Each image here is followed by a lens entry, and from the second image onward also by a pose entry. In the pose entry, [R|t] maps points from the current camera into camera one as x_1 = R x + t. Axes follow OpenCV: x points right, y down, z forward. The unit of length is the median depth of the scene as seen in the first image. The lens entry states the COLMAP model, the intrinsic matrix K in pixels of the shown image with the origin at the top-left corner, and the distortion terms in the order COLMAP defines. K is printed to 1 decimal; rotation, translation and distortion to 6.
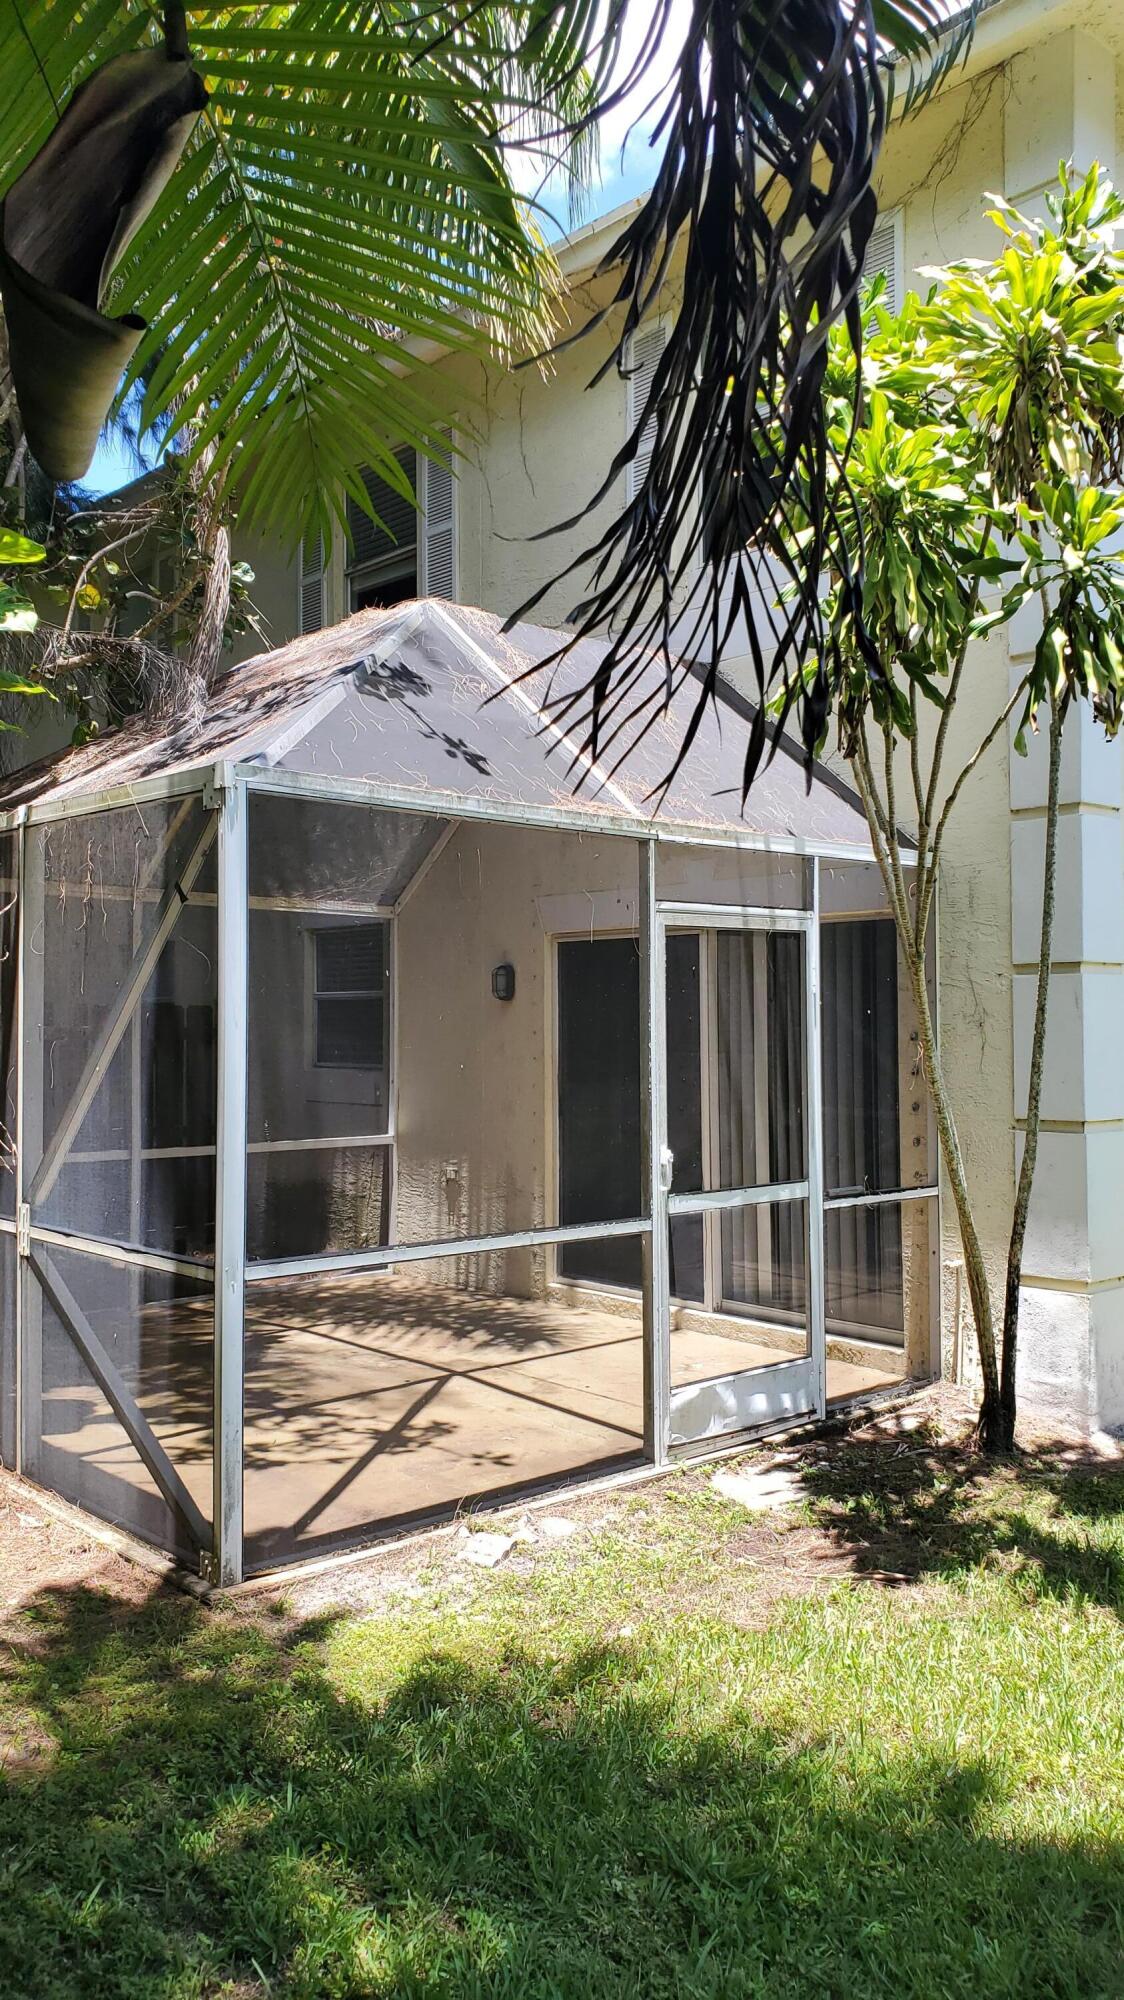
lens RADIAL K [[1595.9, 0, 560.3], [0, 1595.9, 983.5], [0, 0, 1]] dist [0.052416, -0.078814]
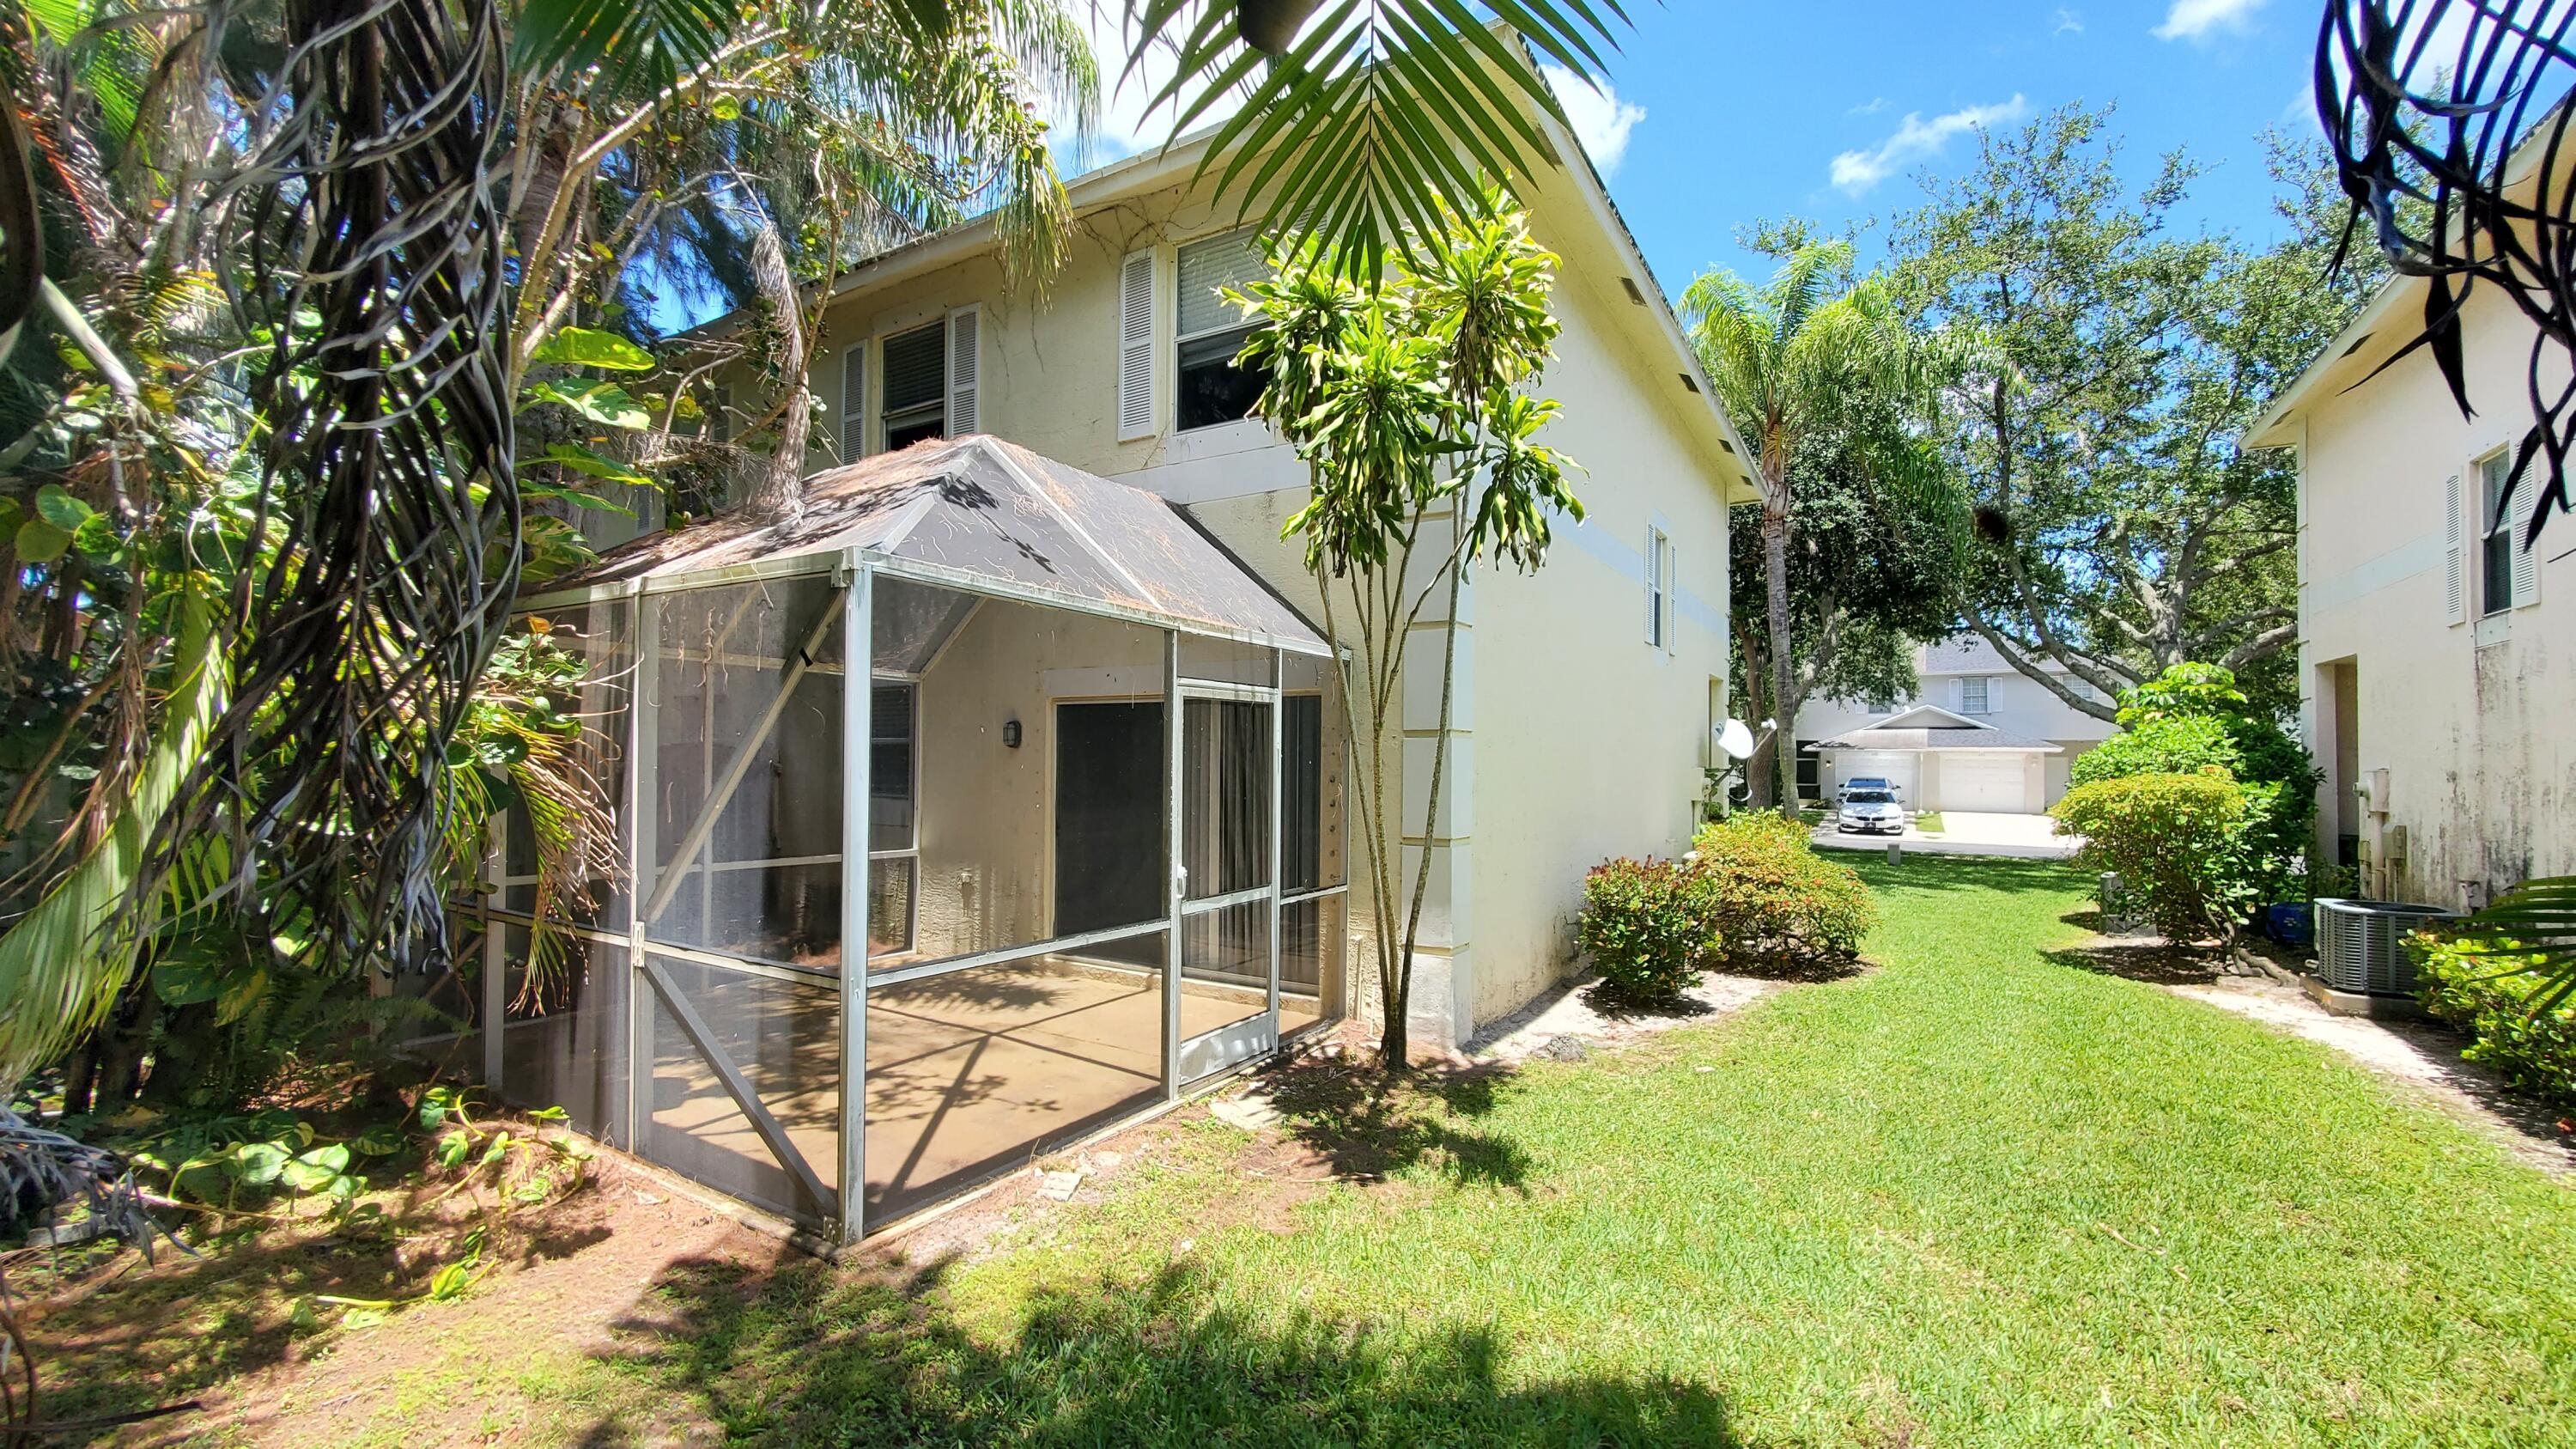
lens RADIAL K [[1045.9, 0, 1277.0], [0, 1045.9, 749.4], [0, 0, 1]] dist [-0.004364, -0.000914]
pose [[0.958143, 0.013478, 0.285974, -0.107963], [-0.018636, 0.999709, 0.015322, -0.007271], [-0.285684, -0.020010, 0.958115, 0.147946]]
